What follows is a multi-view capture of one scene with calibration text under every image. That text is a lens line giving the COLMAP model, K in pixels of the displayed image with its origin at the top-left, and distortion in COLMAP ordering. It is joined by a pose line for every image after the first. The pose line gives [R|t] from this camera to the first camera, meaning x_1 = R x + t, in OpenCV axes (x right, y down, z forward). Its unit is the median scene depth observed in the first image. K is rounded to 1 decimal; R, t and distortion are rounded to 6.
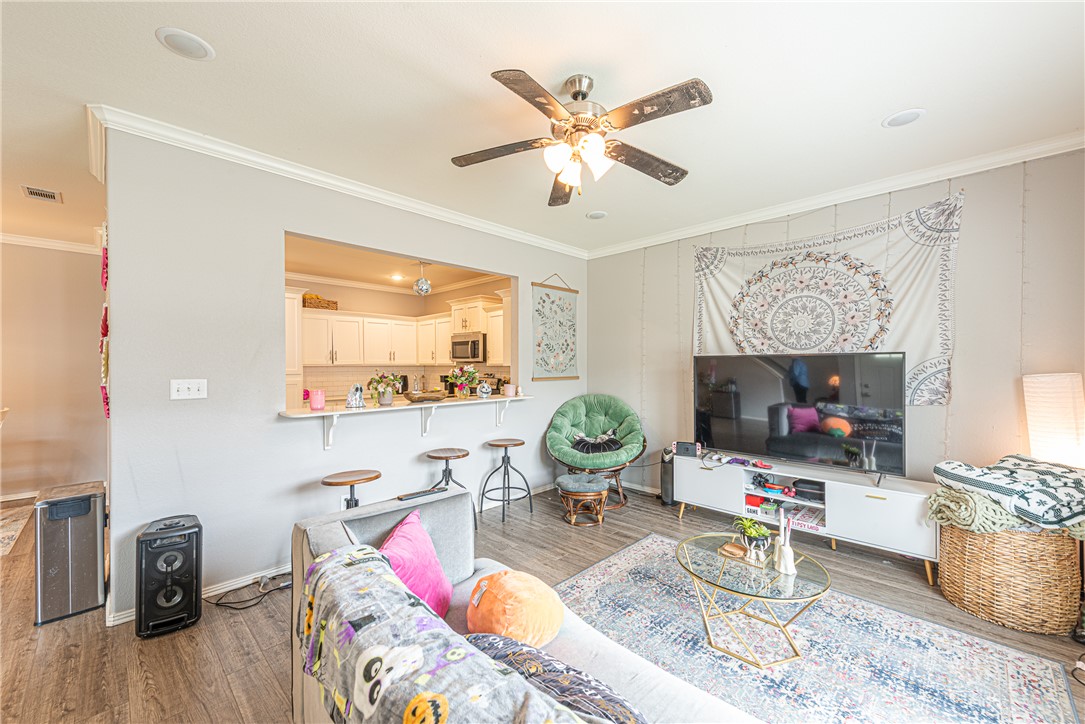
lens RADIAL K [[426.0, 0, 548.5], [0, 426.0, 366.2], [0, 0, 1]] dist [0.008894, -0.000184]
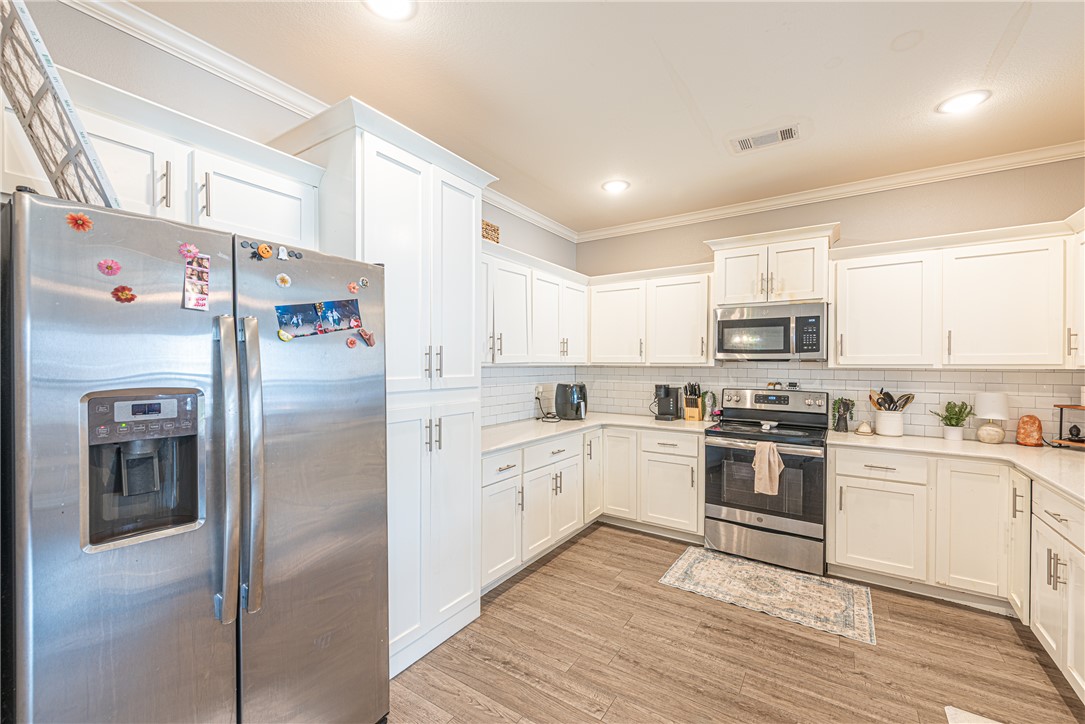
lens RADIAL K [[444.8, 0, 546.3], [0, 444.8, 369.7], [0, 0, 1]] dist [0.010784, -0.002880]
pose [[0.983496, 0.007052, 0.180791, -0.934192], [-0.008496, 0.999938, 0.007210, -0.000016], [-0.180729, -0.008627, 0.983495, 0.897646]]
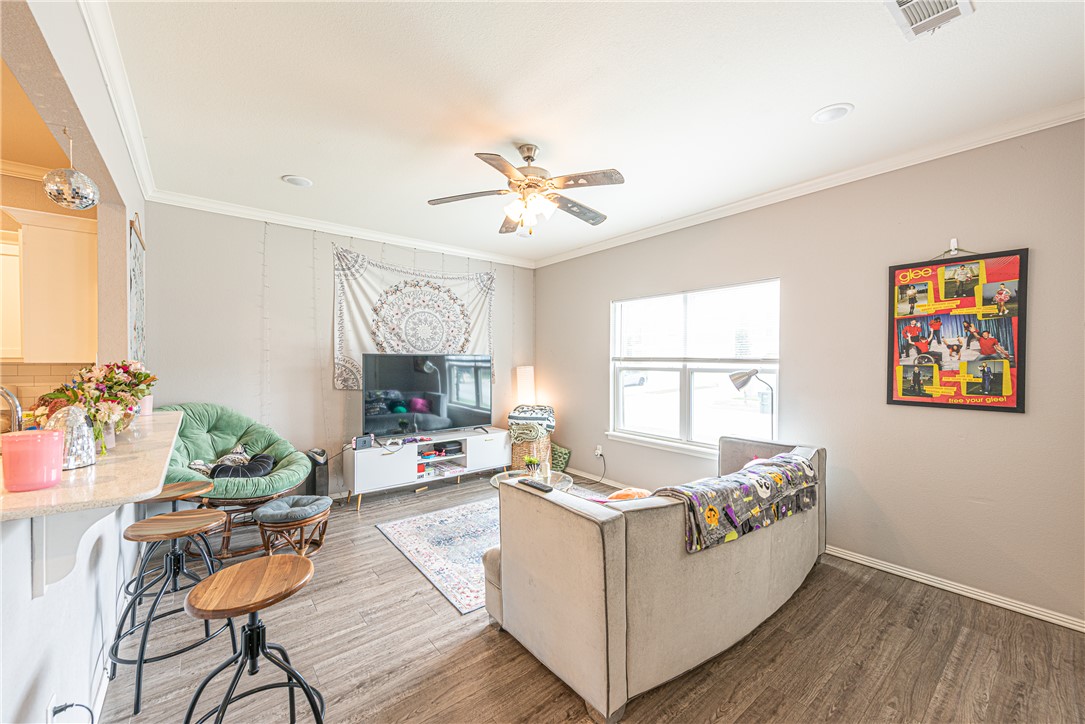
lens RADIAL K [[426.0, 0, 546.3], [0, 426.0, 367.4], [0, 0, 1]] dist [0.008894, -0.000184]
pose [[0.112533, -0.007863, 0.993617, -0.690674], [0.002487, 0.999968, 0.007631, 0.003582], [-0.993645, 0.001612, 0.112548, 0.447607]]
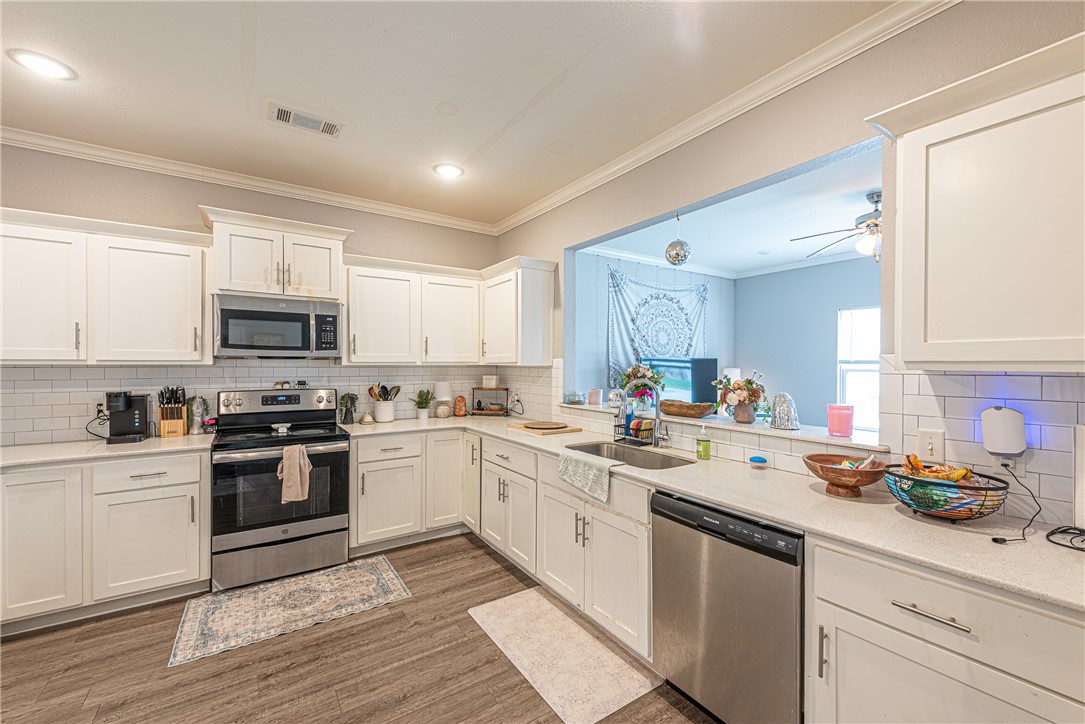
lens RADIAL K [[444.8, 0, 544.5], [0, 444.8, 369.2], [0, 0, 1]] dist [0.010784, -0.002880]
pose [[0.203045, -0.007607, 0.979140, -1.052025], [0.002603, 0.999970, 0.007230, 0.000201], [-0.979166, 0.001081, 0.203058, 1.058194]]
